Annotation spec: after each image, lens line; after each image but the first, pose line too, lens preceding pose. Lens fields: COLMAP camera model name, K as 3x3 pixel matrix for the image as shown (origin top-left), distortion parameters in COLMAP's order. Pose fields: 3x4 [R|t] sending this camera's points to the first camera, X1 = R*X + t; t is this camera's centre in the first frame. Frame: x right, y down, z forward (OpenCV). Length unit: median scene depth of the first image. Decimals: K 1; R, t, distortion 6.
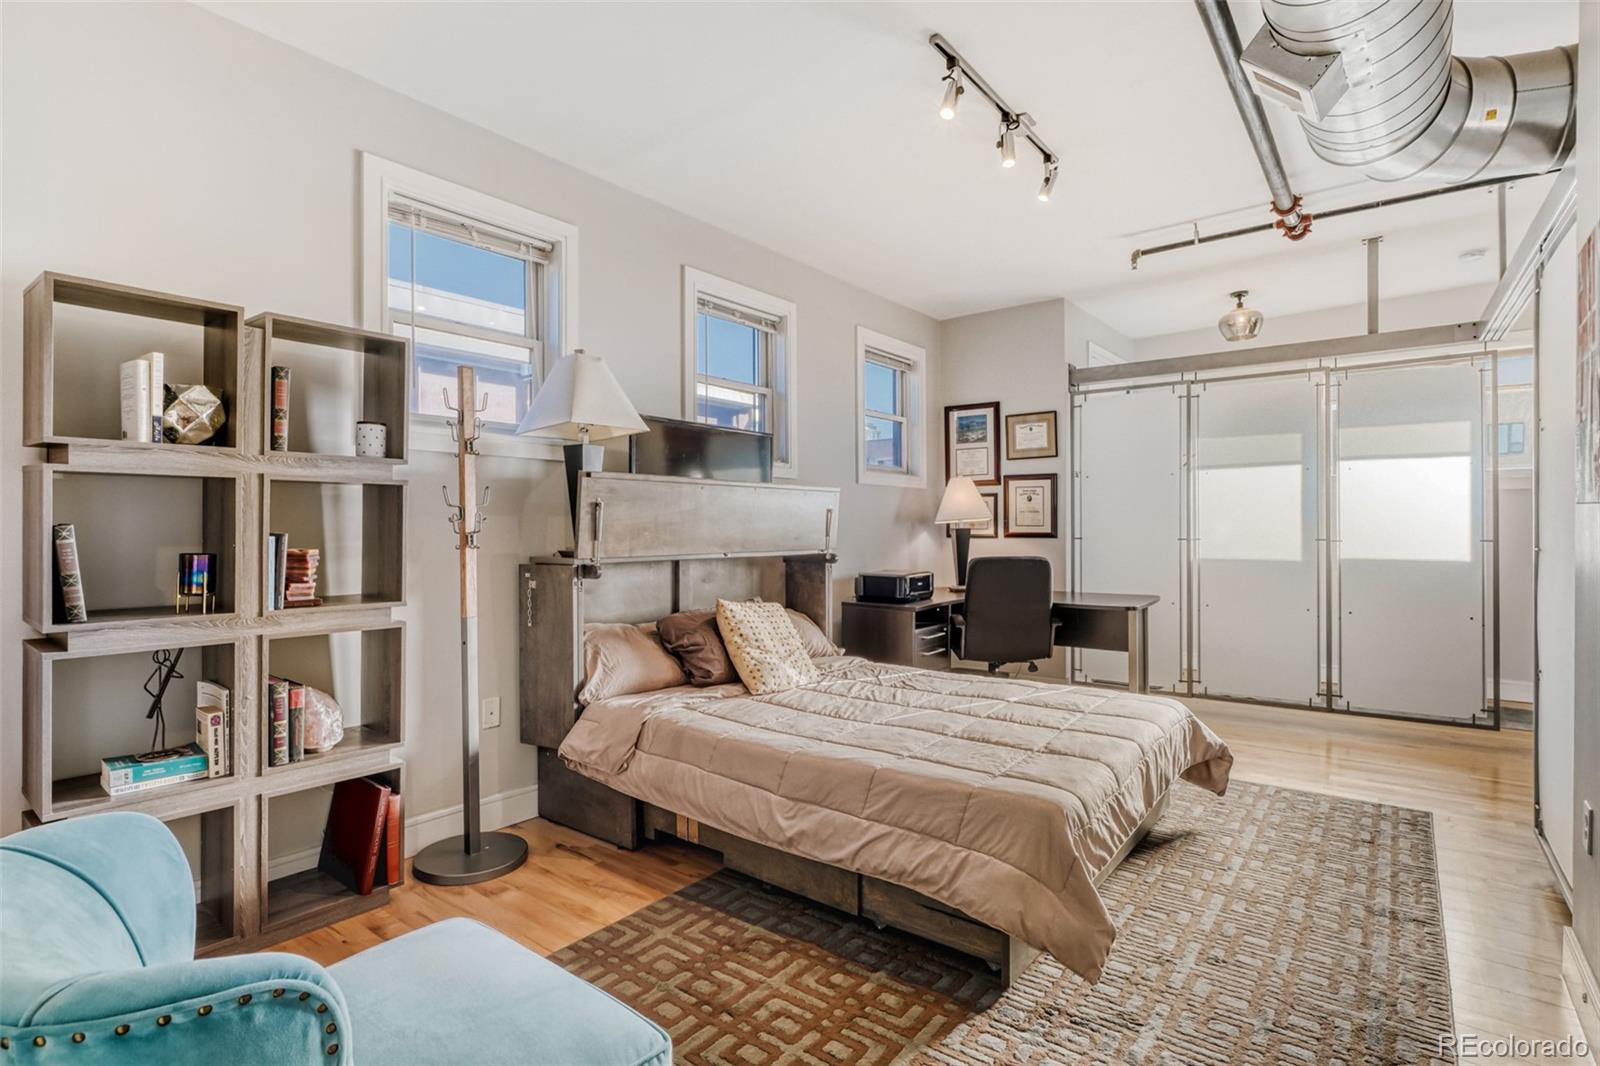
lens RADIAL K [[786.7, 0, 784.3], [0, 786.7, 528.3], [0, 0, 1]] dist [-0.022287, 0.008399]
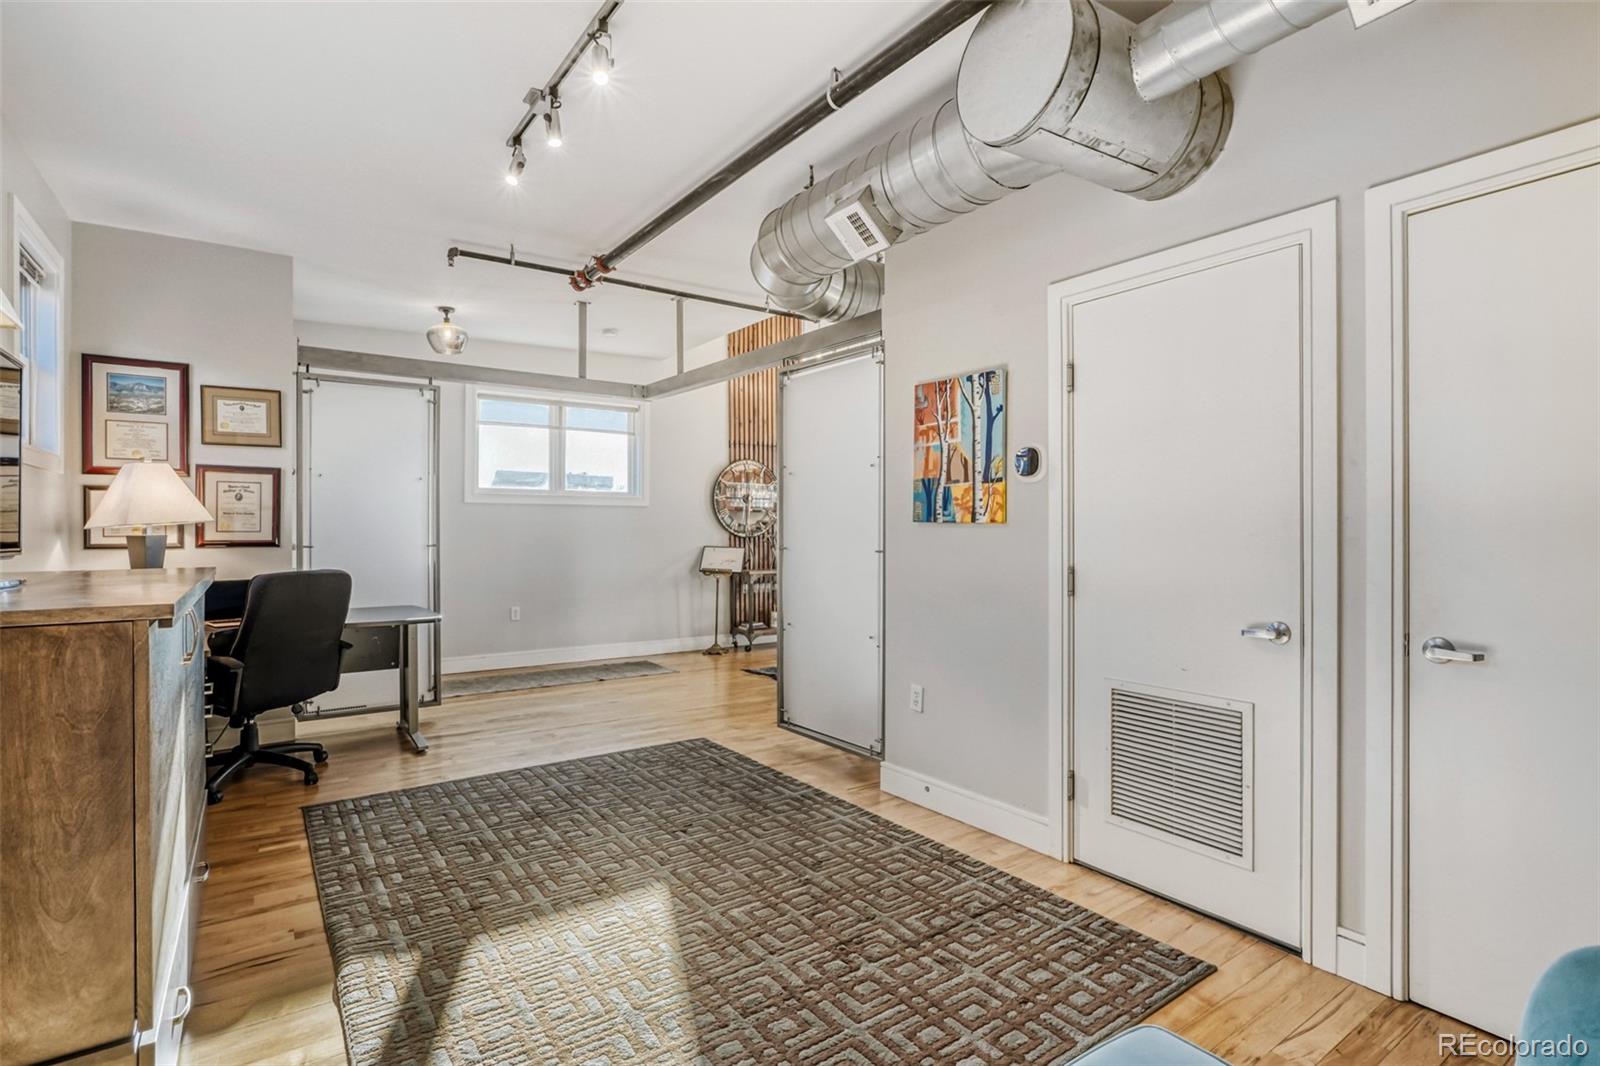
lens RADIAL K [[786.7, 0, 803.7], [0, 786.7, 529.3], [0, 0, 1]] dist [-0.022287, 0.008399]
pose [[0.288599, 0.003453, 0.957444, -0.308553], [-0.000675, 0.999994, -0.003403, -0.003767], [-0.957450, 0.000336, 0.288599, 0.270259]]
